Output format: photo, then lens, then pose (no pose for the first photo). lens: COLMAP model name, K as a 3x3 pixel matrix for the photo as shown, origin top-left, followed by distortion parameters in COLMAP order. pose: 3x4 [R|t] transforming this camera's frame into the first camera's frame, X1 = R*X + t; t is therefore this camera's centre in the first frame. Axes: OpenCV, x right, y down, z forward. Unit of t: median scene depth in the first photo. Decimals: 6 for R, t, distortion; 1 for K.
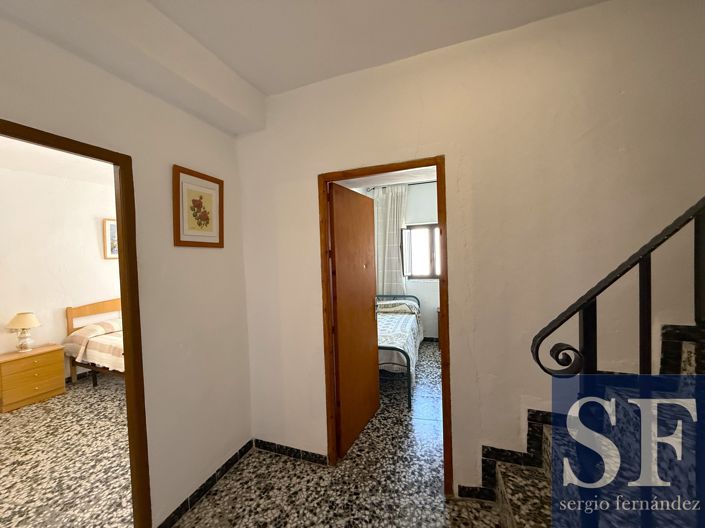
lens RADIAL K [[275.4, 0, 353.5], [0, 275.4, 263.1], [0, 0, 1]] dist [-0.010890, 0.000019]
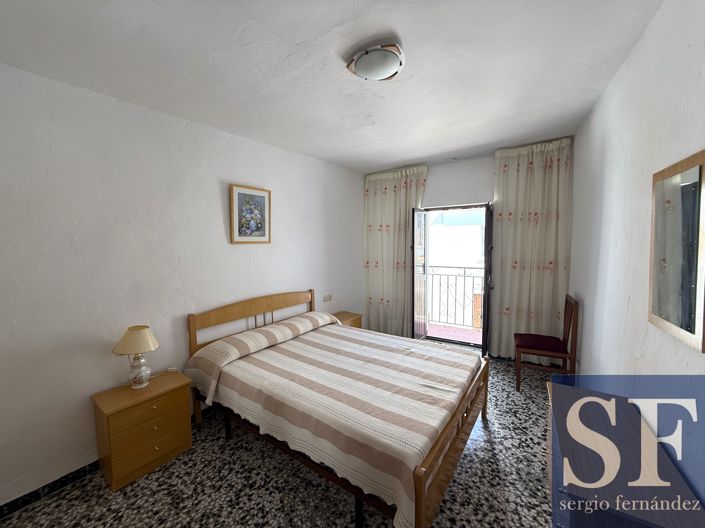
lens RADIAL K [[275.4, 0, 350.9], [0, 275.4, 264.4], [0, 0, 1]] dist [-0.010890, 0.000019]
pose [[0.978863, 0.036184, -0.201291, -0.612415], [-0.025617, 0.998166, 0.054855, -0.010188], [0.202907, -0.048539, 0.977994, 0.490299]]
